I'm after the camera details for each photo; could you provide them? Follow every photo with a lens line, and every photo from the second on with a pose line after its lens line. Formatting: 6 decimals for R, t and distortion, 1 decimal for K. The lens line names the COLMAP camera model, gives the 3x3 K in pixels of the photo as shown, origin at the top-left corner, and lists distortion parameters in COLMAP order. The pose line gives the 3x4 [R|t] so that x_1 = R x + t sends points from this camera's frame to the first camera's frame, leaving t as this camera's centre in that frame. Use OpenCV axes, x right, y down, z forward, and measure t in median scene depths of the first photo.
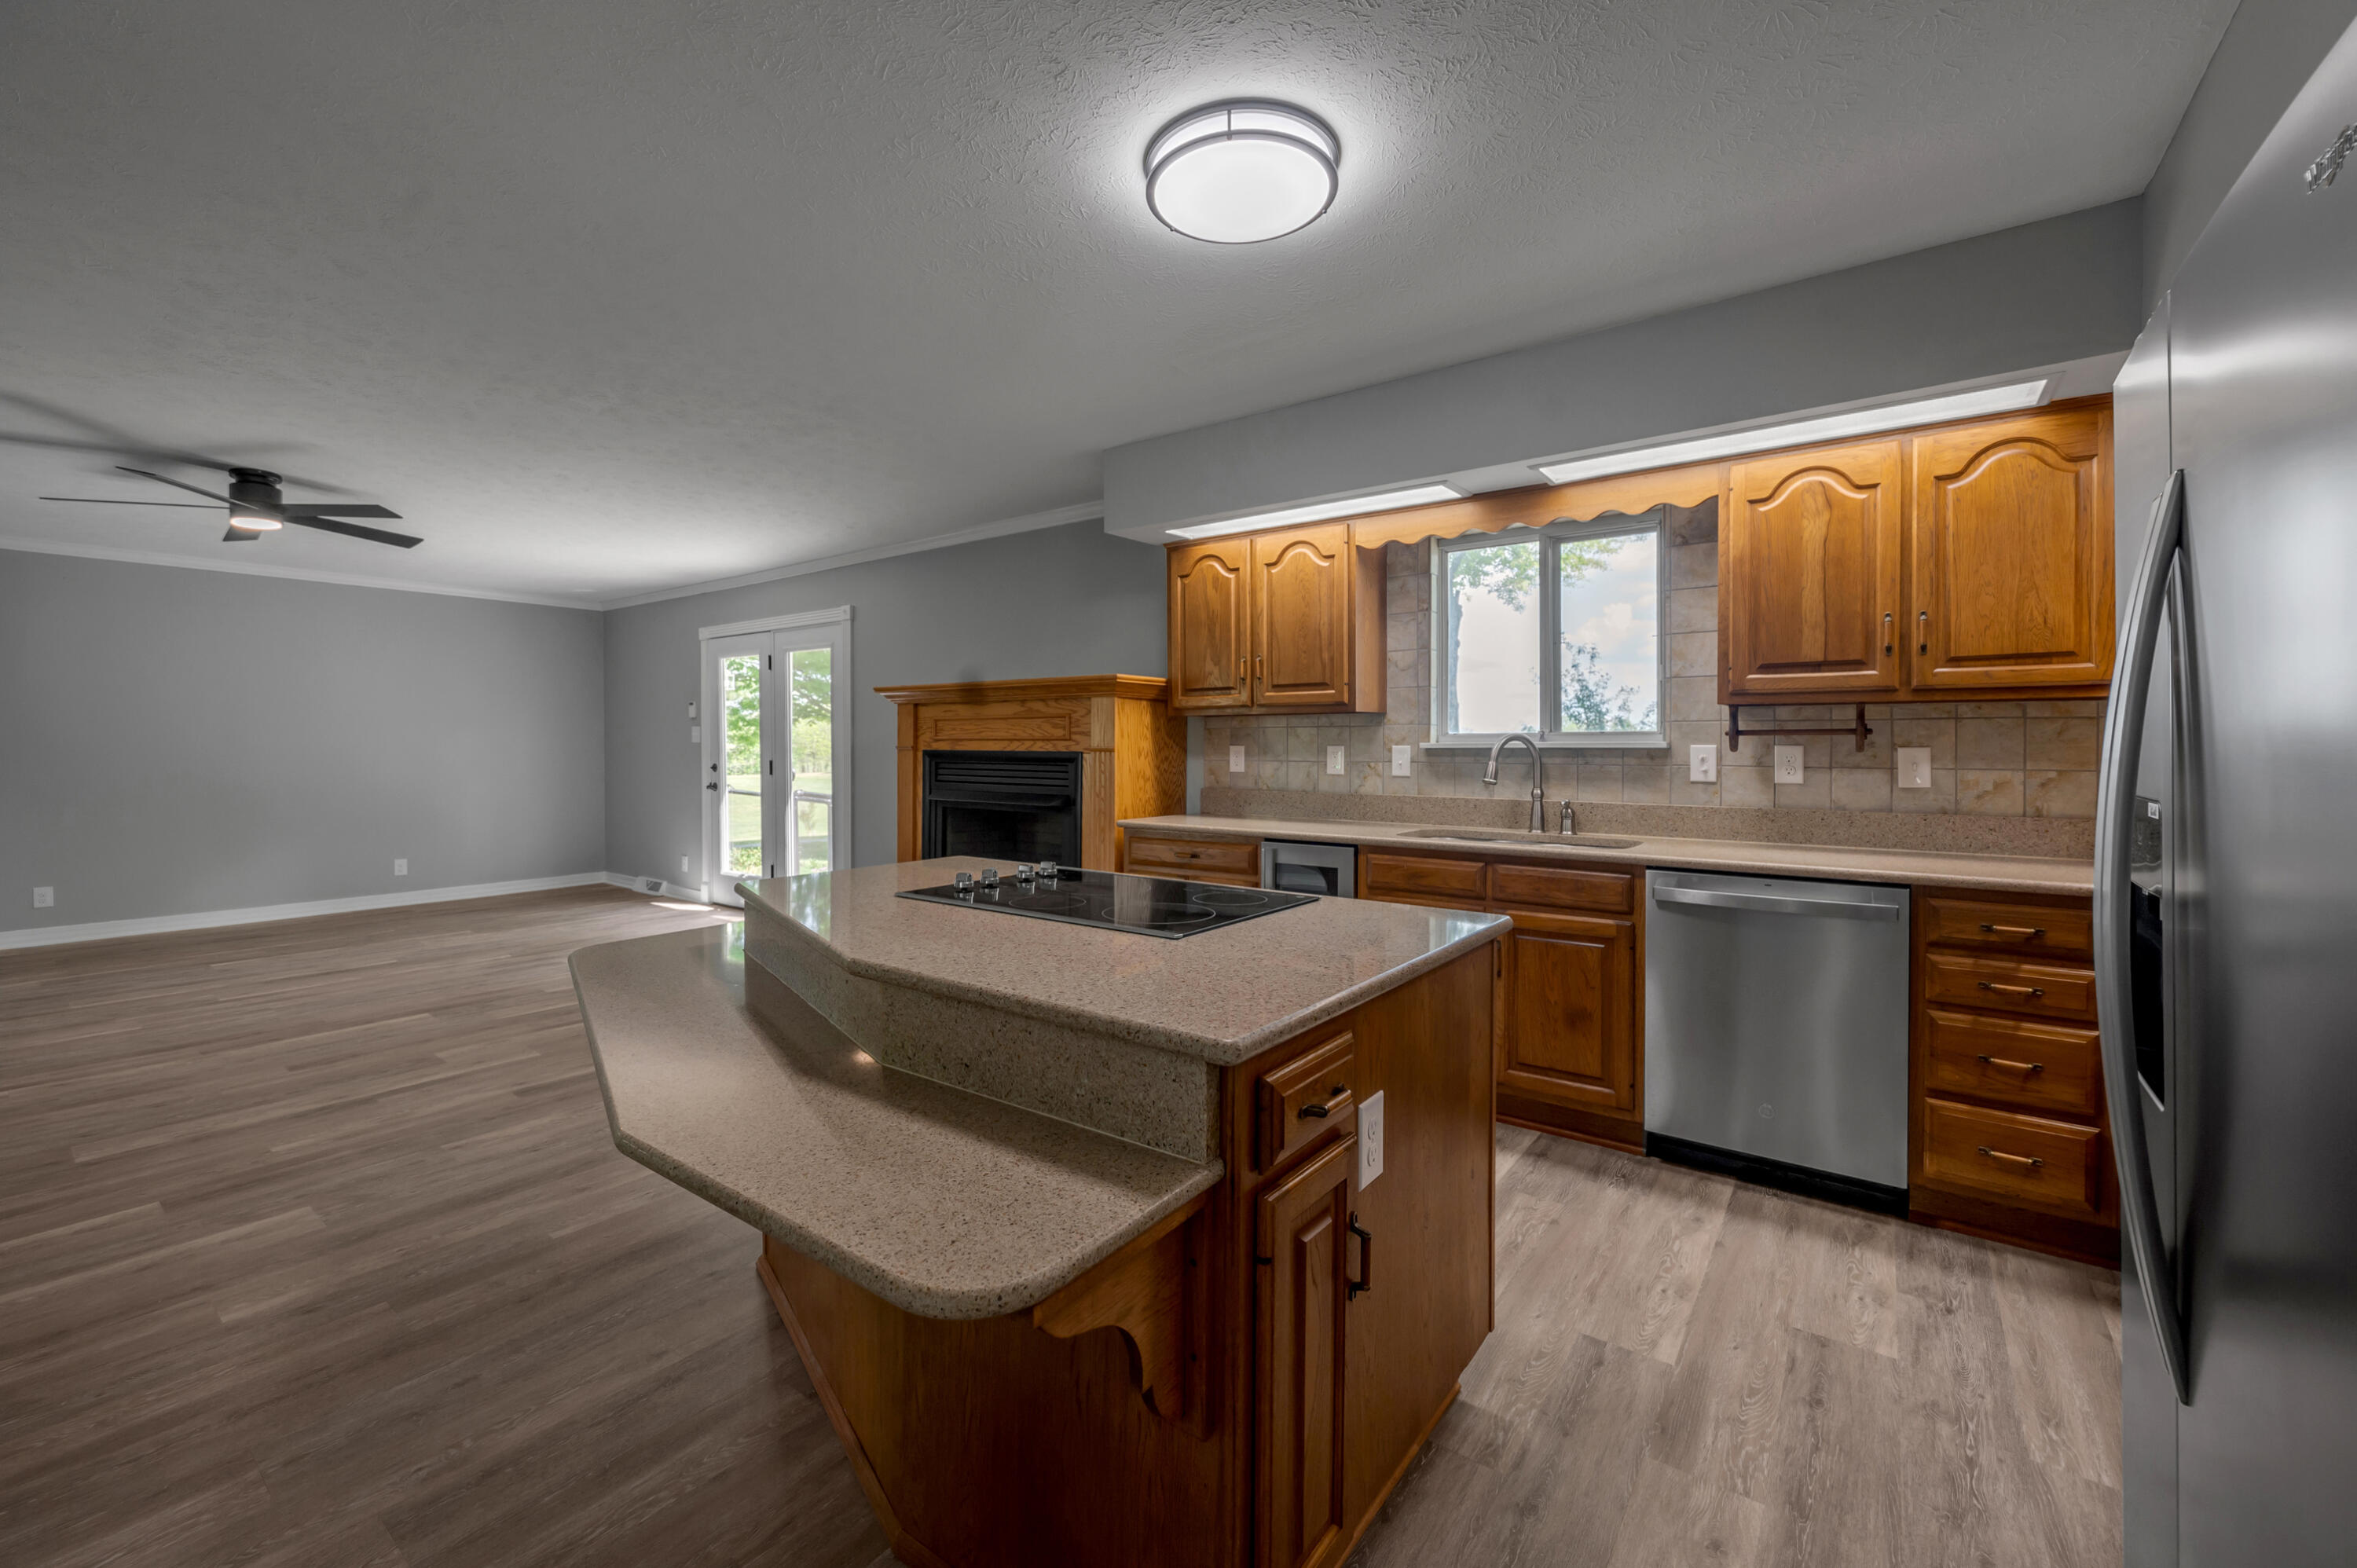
lens RADIAL K [[976.8, 0, 1165.6], [0, 976.8, 786.5], [0, 0, 1]] dist [-0.001598, 0.000192]
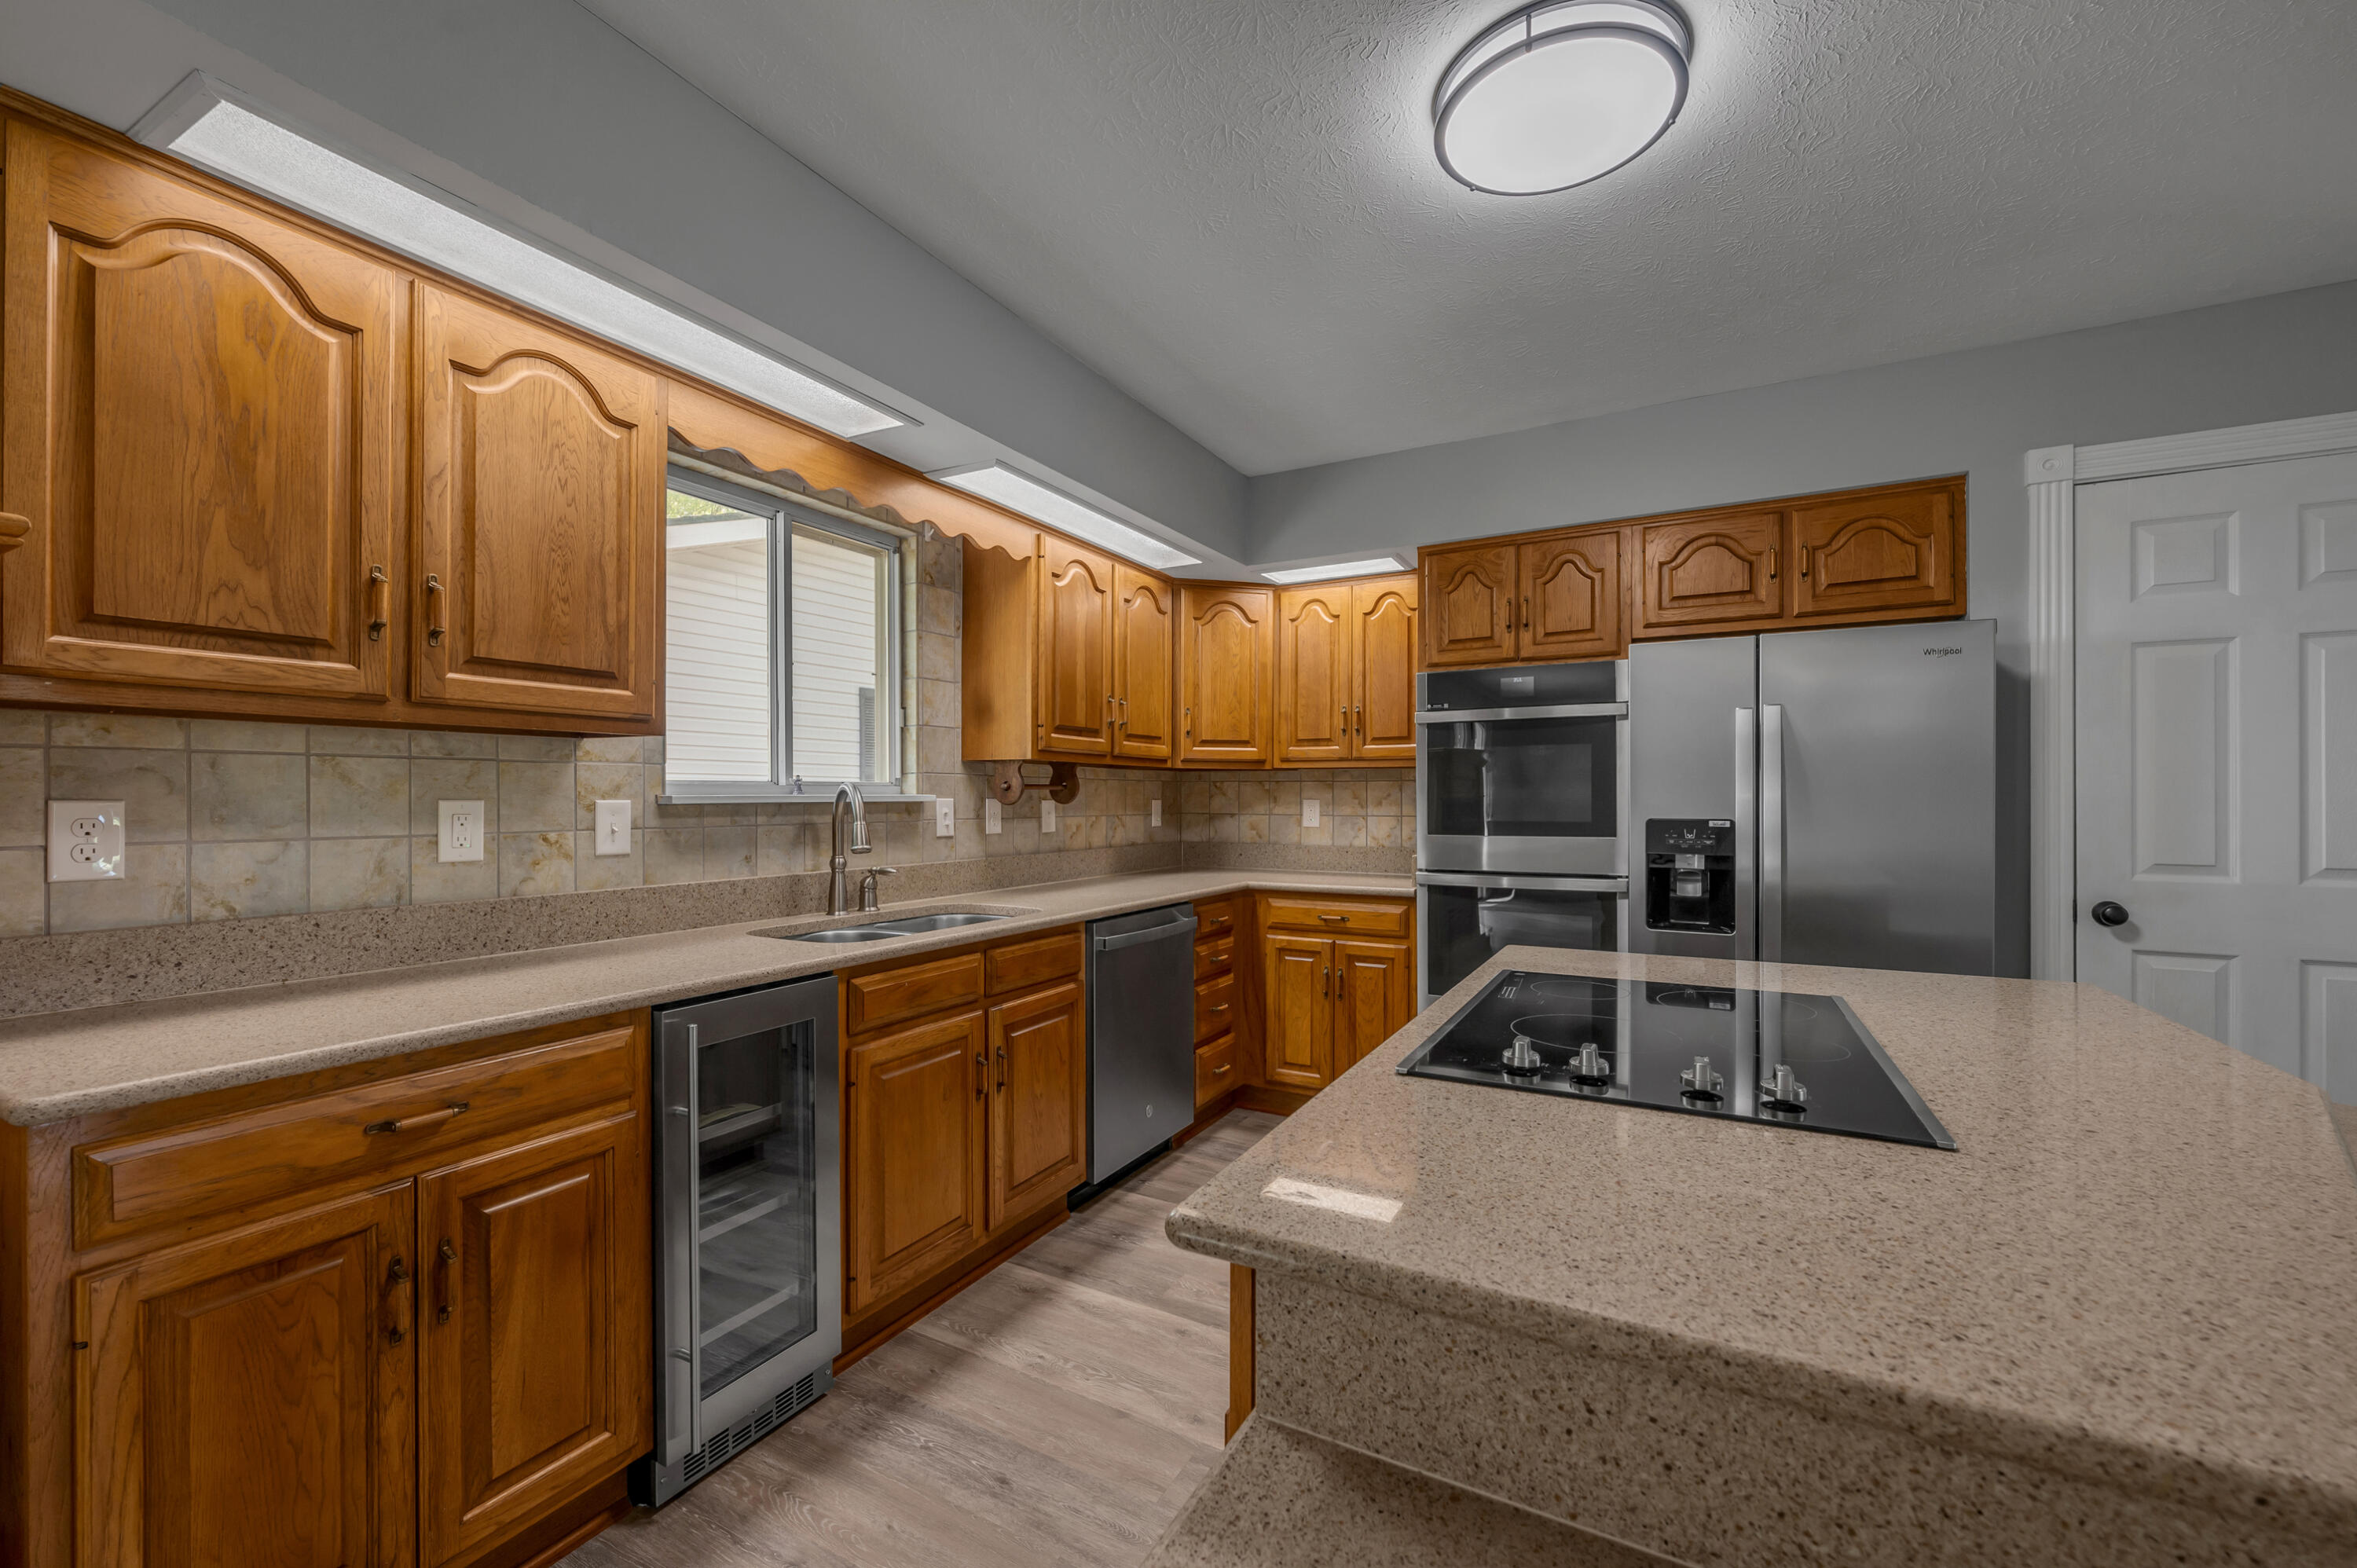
lens RADIAL K [[941.0, 0, 1176.0], [0, 941.0, 809.2], [0, 0, 1]] dist [-0.002730, -0.000078]
pose [[-0.157029, -0.013295, 0.987505, -0.353904], [0.040159, 0.998996, 0.019835, -0.035666], [-0.986777, 0.042772, -0.156337, 0.799228]]
